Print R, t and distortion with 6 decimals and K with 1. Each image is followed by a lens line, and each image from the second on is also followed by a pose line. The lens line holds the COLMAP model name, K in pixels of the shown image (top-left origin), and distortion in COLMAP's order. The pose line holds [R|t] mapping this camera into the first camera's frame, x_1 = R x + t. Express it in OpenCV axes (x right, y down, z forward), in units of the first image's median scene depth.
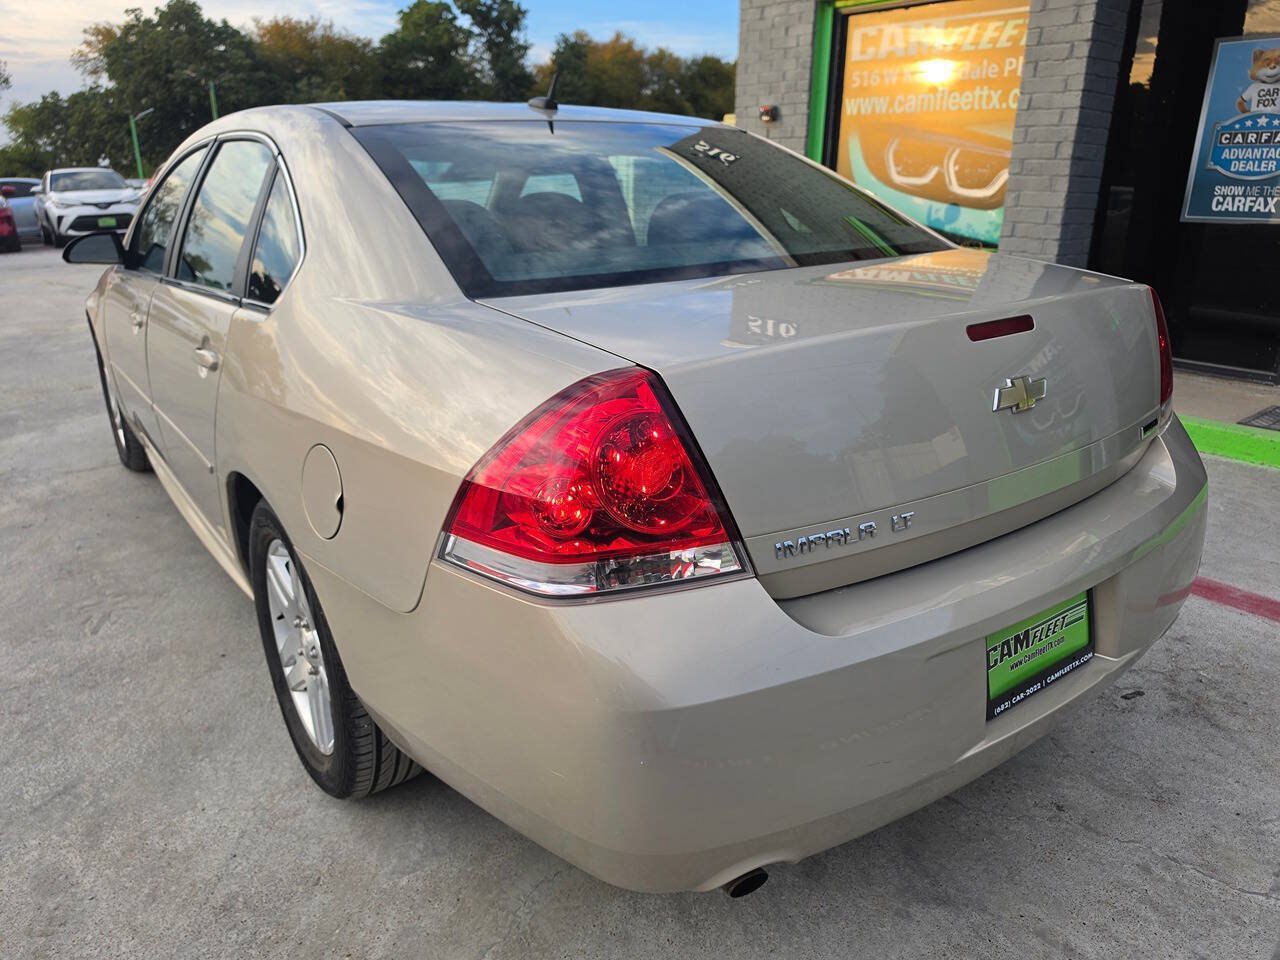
lens RADIAL K [[924.5, 0, 640.0], [0, 924.5, 480.0], [0, 0, 1]] dist [-0.001016, -0.004631]
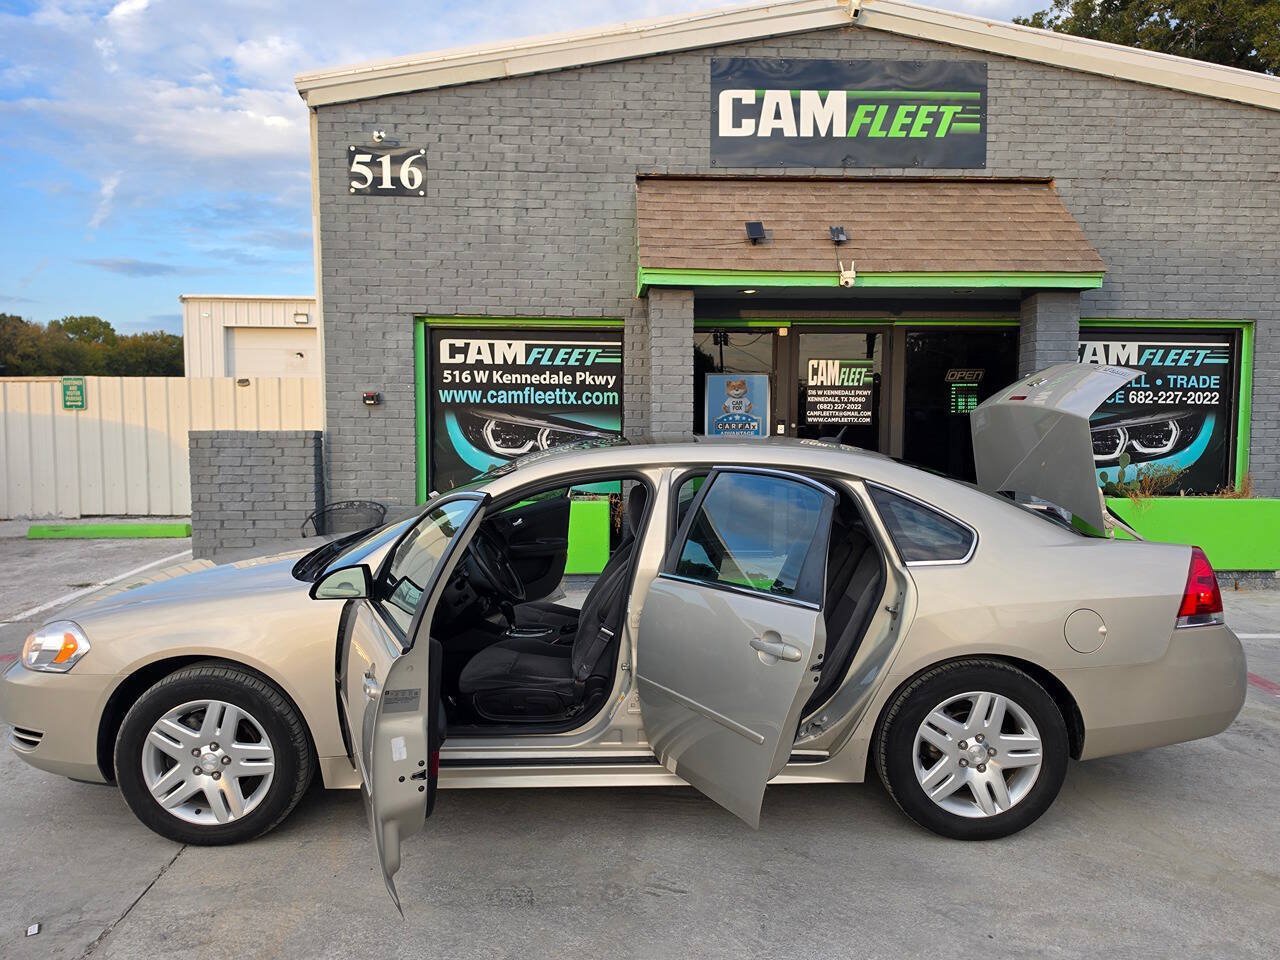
lens RADIAL K [[887.2, 0, 653.7], [0, 887.2, 485.5], [0, 0, 1]] dist [0.095373, -0.143777]
pose [[0.577085, -0.073614, 0.813360, -0.692466], [0.261029, 0.960314, -0.098288, -0.101918], [-0.773846, 0.269031, 0.573398, 0.121253]]
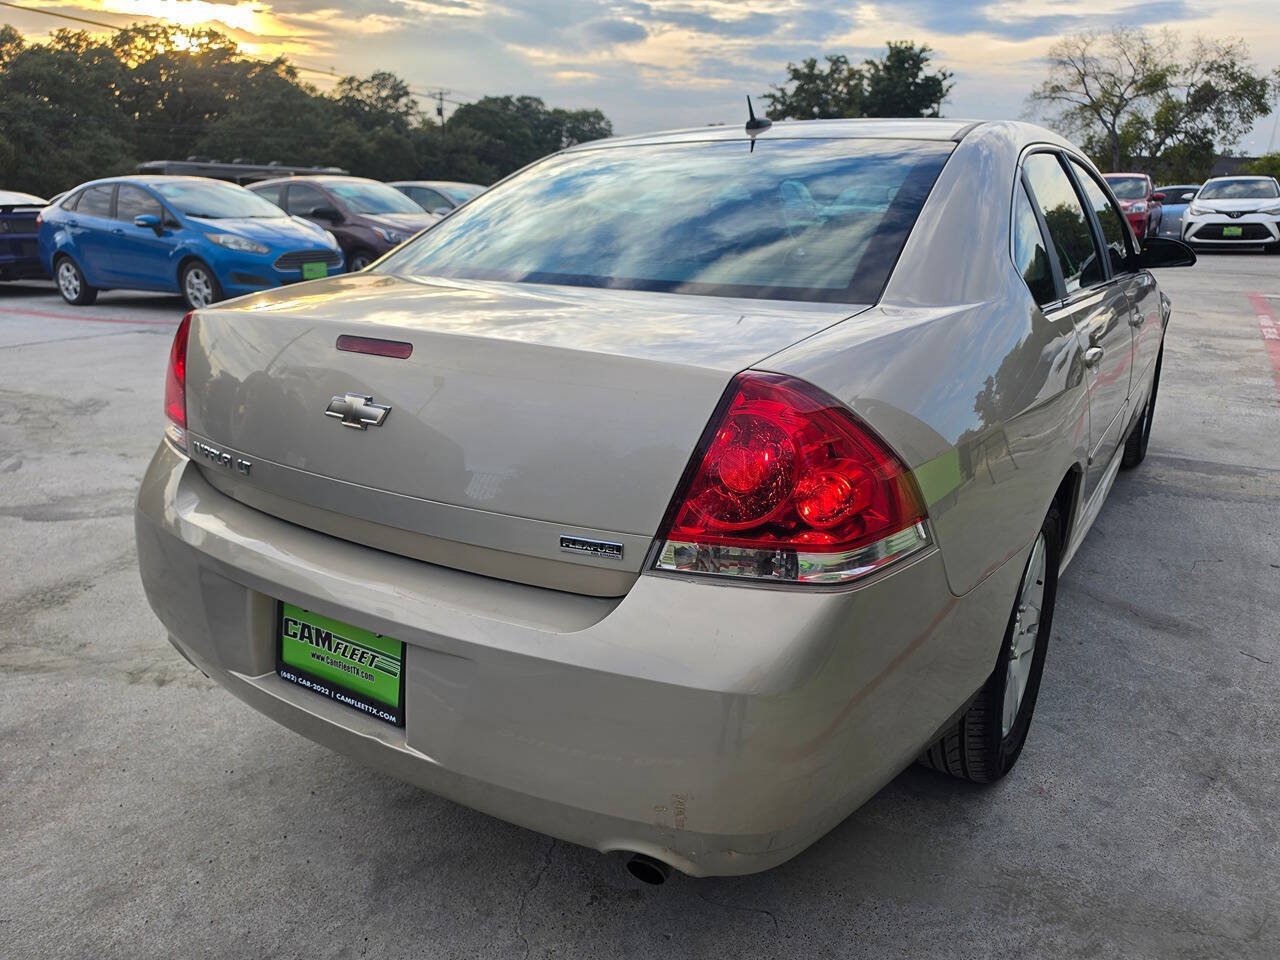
lens RADIAL K [[934.4, 0, 640.0], [0, 934.4, 480.0], [0, 0, 1]] dist [0.005782, -0.023129]
pose [[0.341350, 0.293795, -0.892841, 0.394494], [-0.301014, 0.934036, 0.192268, -0.085002], [0.890433, 0.203127, 0.407270, 0.233467]]
